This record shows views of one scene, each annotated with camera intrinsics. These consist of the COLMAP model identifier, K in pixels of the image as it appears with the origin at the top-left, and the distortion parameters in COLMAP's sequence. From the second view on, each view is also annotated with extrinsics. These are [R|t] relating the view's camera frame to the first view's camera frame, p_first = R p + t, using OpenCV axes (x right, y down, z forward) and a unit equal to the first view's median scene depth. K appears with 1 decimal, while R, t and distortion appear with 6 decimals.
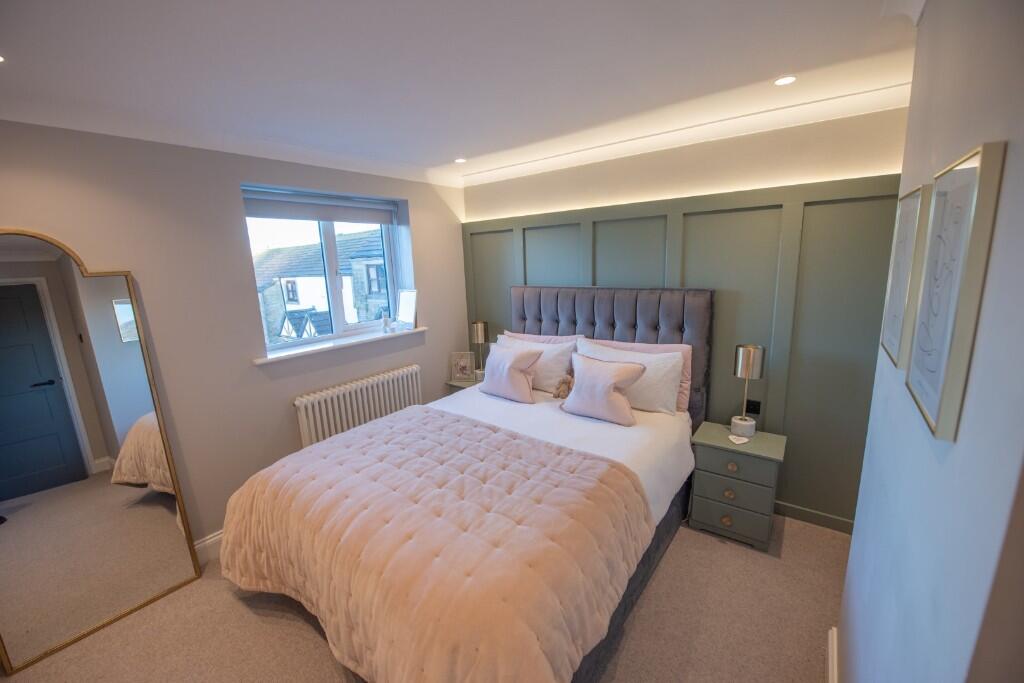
lens RADIAL K [[408.5, 0, 515.9], [0, 408.5, 337.1], [0, 0, 1]] dist [-0.019322, -0.000390]
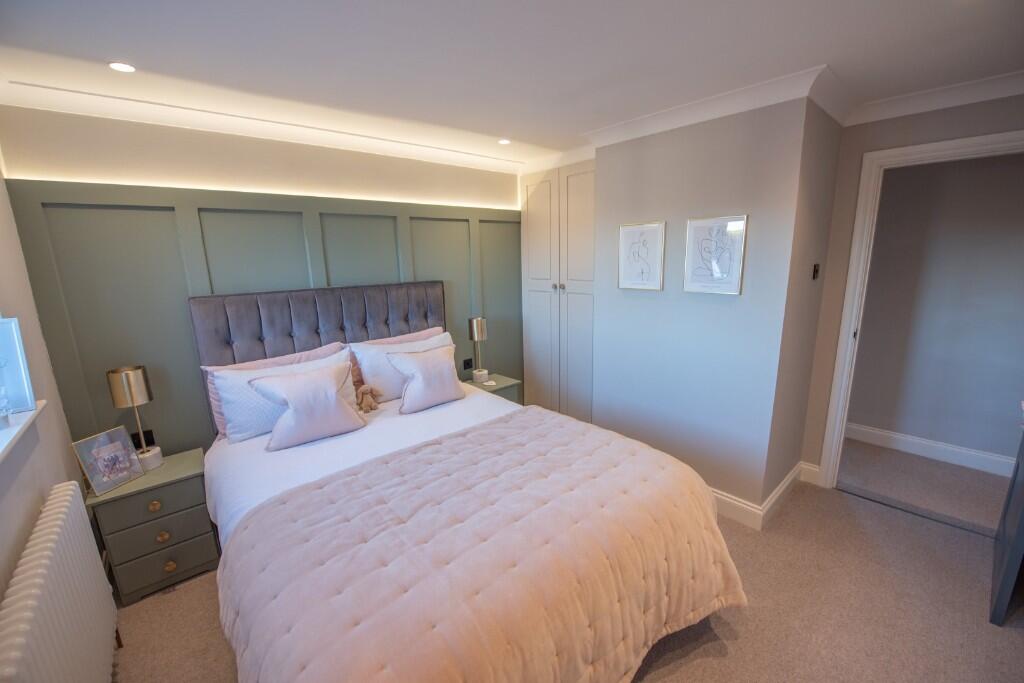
lens RADIAL K [[408.5, 0, 518.9], [0, 408.5, 343.1], [0, 0, 1]] dist [-0.019322, -0.000390]
pose [[0.186783, -0.182744, 0.965255, -0.648328], [0.191798, 0.970422, 0.146608, -0.060851], [-0.963497, 0.157750, 0.216308, 0.466650]]
